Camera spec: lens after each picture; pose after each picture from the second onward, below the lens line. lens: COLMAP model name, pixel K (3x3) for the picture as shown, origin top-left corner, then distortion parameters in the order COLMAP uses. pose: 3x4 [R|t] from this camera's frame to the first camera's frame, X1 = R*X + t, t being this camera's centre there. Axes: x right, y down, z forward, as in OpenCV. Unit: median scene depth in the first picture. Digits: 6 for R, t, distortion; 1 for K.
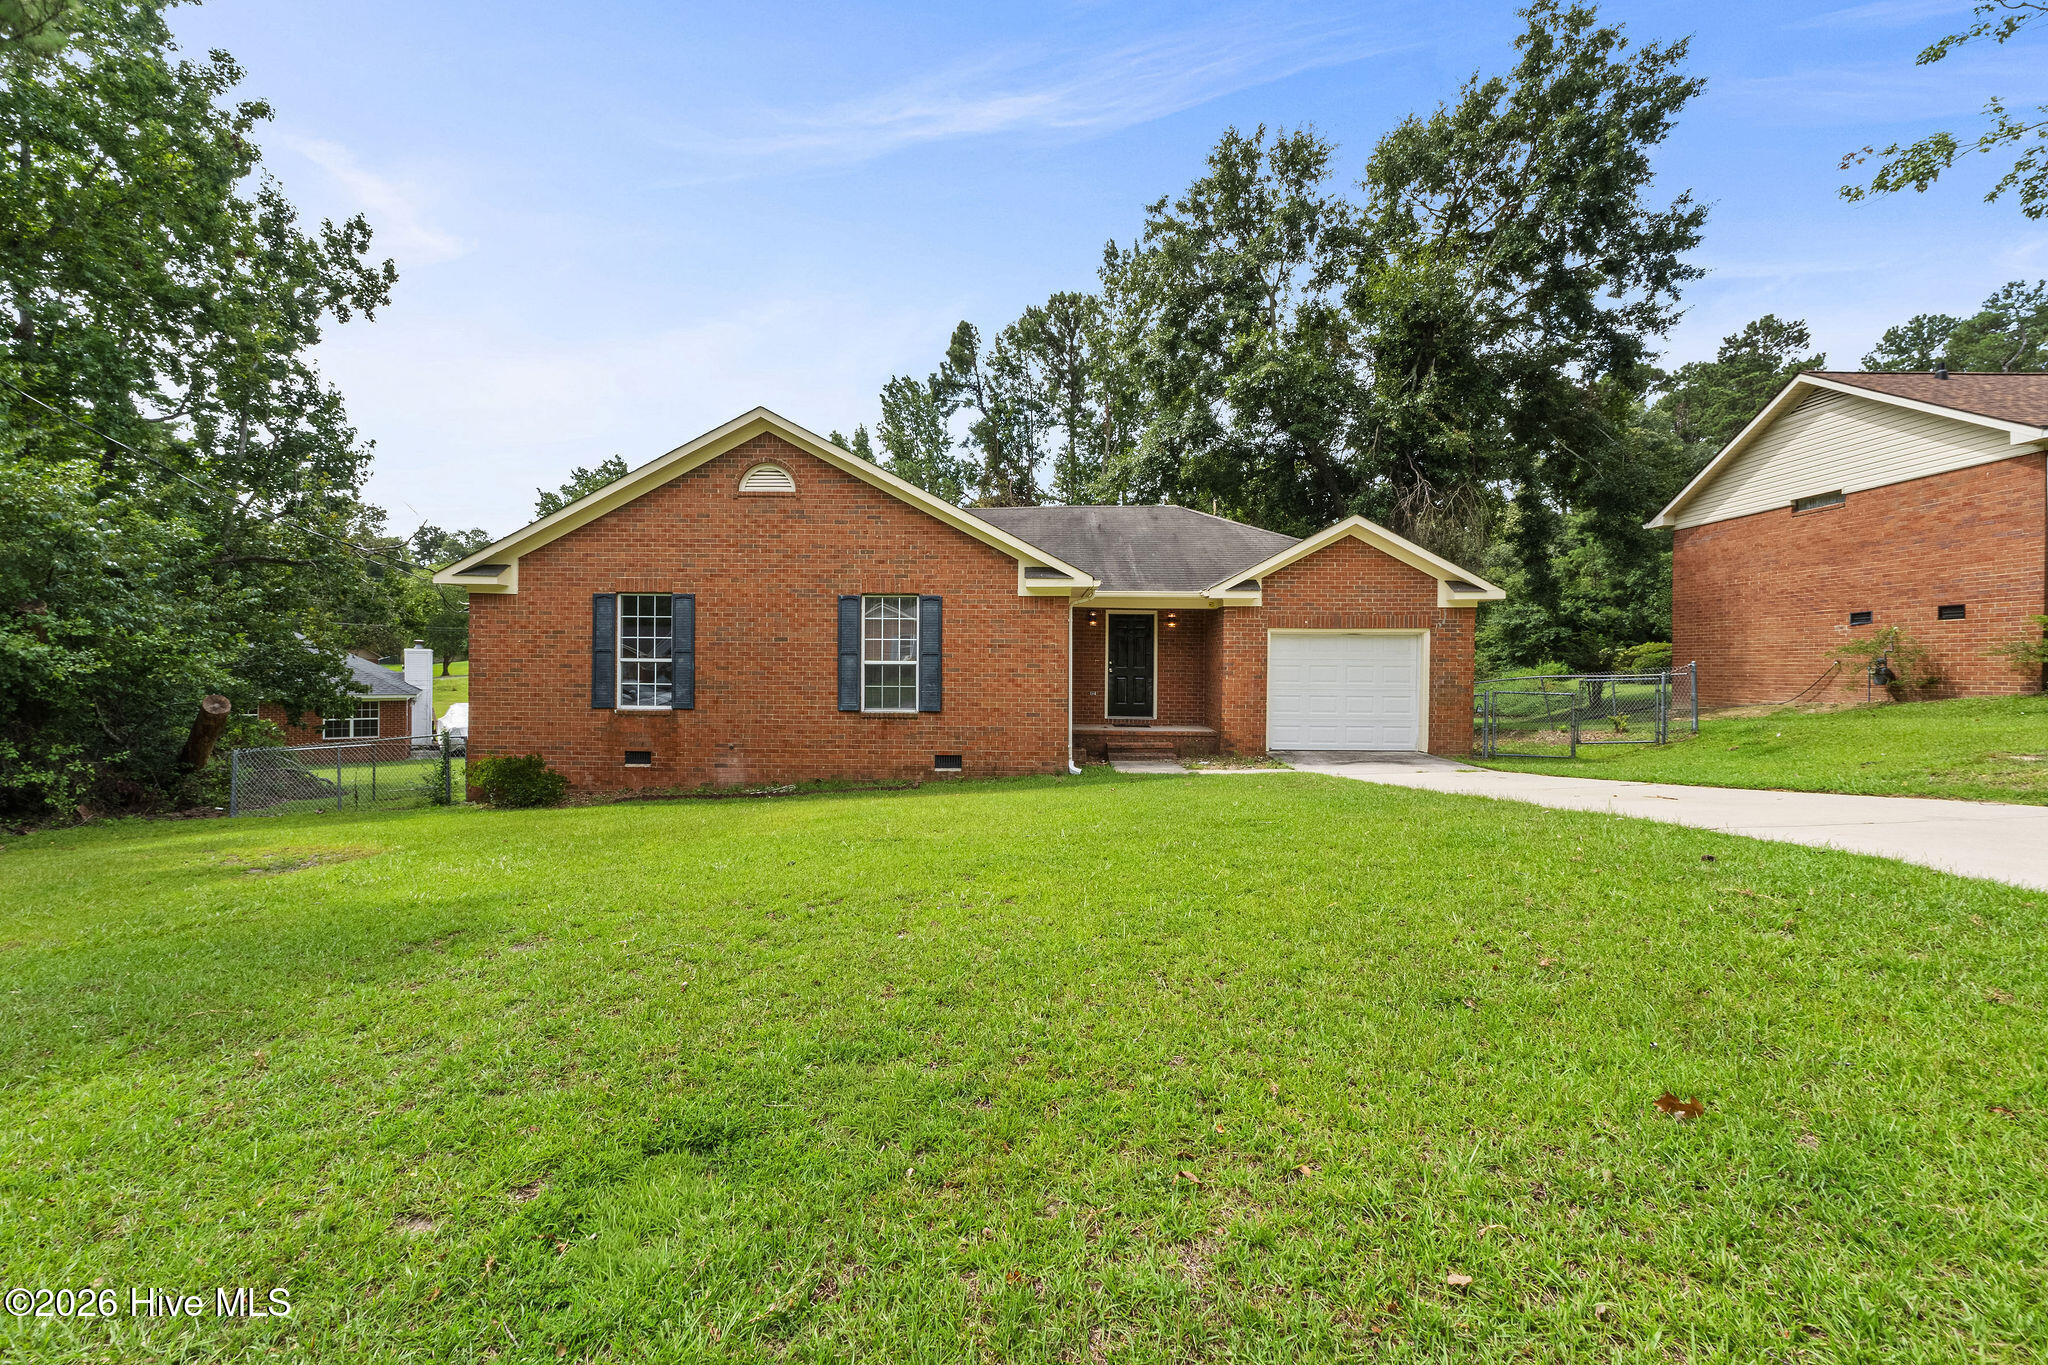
lens RADIAL K [[856.5, 0, 1027.0], [0, 856.5, 689.2], [0, 0, 1]] dist [-0.005502, -0.001565]
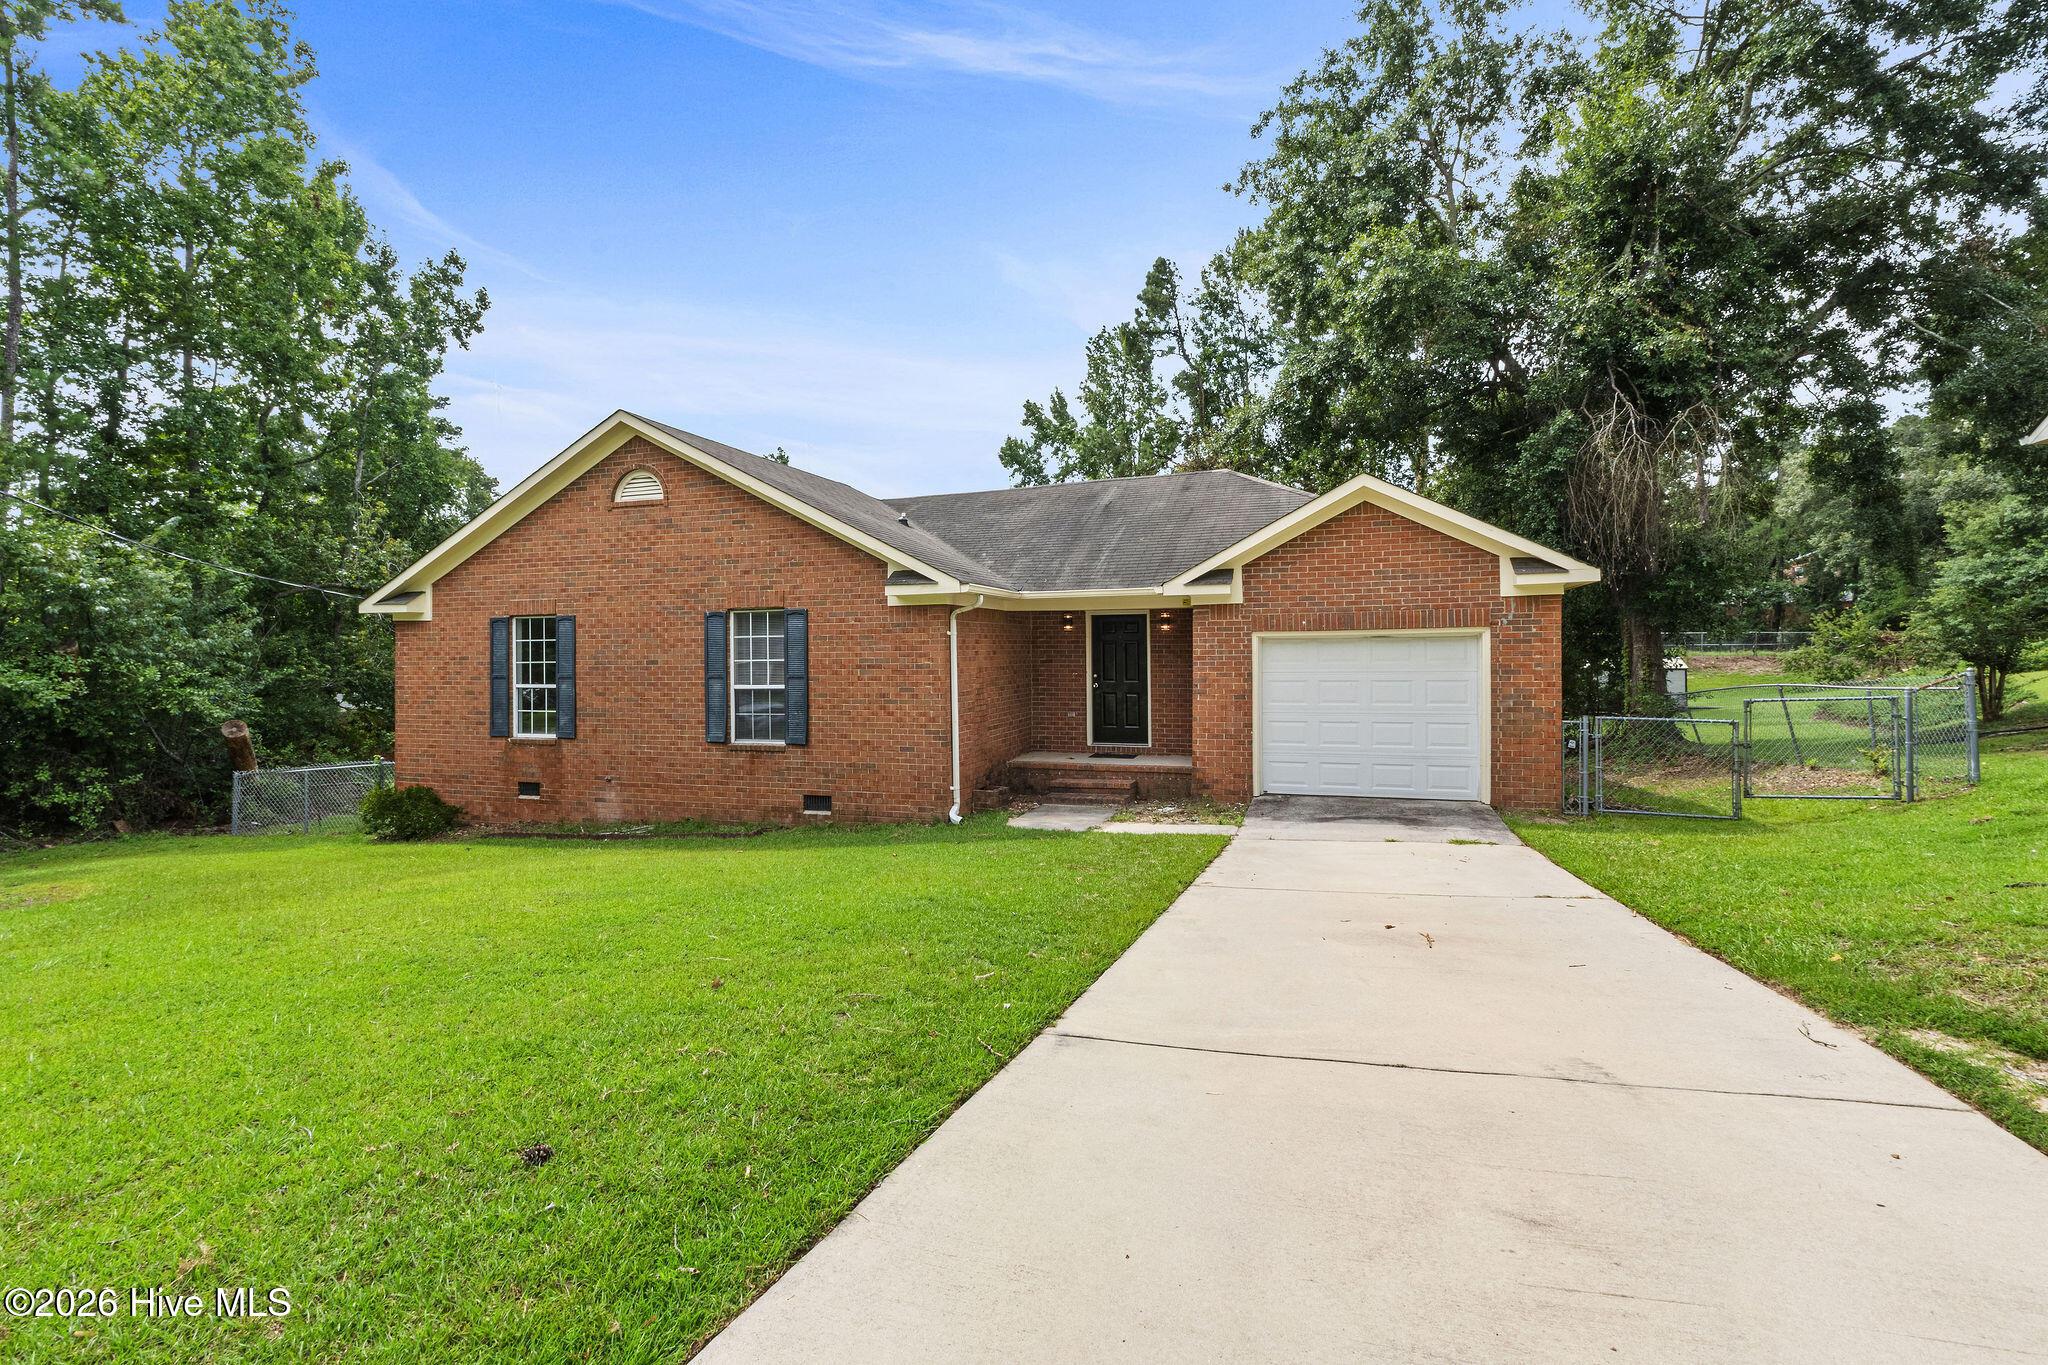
lens RADIAL K [[969.9, 0, 1011.4], [0, 969.9, 671.2], [0, 0, 1]] dist [-0.005772, 0.000391]
pose [[0.950460, -0.012399, -0.310598, 0.361095], [0.010315, 0.999912, -0.008350, -0.033578], [0.310675, 0.004733, 0.950505, 0.131400]]
